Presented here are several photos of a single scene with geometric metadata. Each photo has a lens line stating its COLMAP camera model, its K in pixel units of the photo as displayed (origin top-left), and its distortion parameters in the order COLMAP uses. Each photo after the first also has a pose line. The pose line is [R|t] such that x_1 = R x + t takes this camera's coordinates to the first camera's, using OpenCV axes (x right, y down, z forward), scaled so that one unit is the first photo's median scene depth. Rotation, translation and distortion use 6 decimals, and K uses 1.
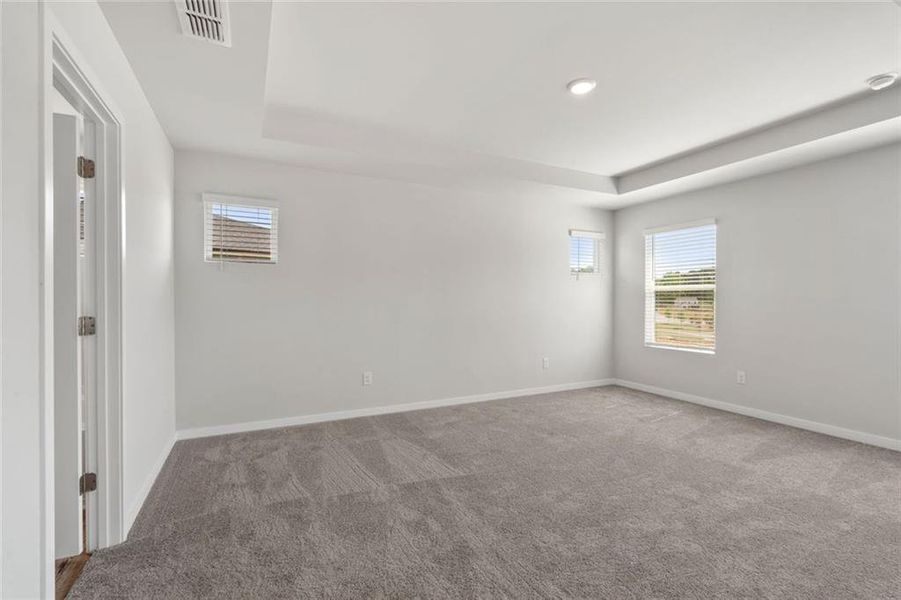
lens RADIAL K [[408.0, 0, 447.3], [0, 408.0, 301.8], [0, 0, 1]] dist [-0.003906, 0.000485]
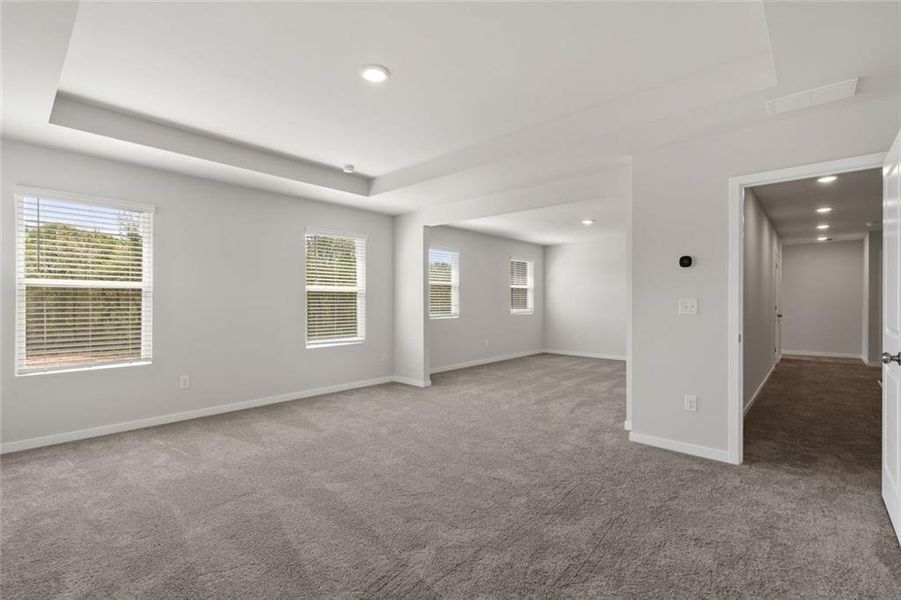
lens RADIAL K [[408.0, 0, 445.3], [0, 408.0, 301.1], [0, 0, 1]] dist [-0.003906, 0.000485]
pose [[-0.361757, -0.002742, 0.932268, -0.384473], [0.005545, 0.999972, 0.005093, -0.004270], [-0.932256, 0.007012, -0.361732, 0.768465]]
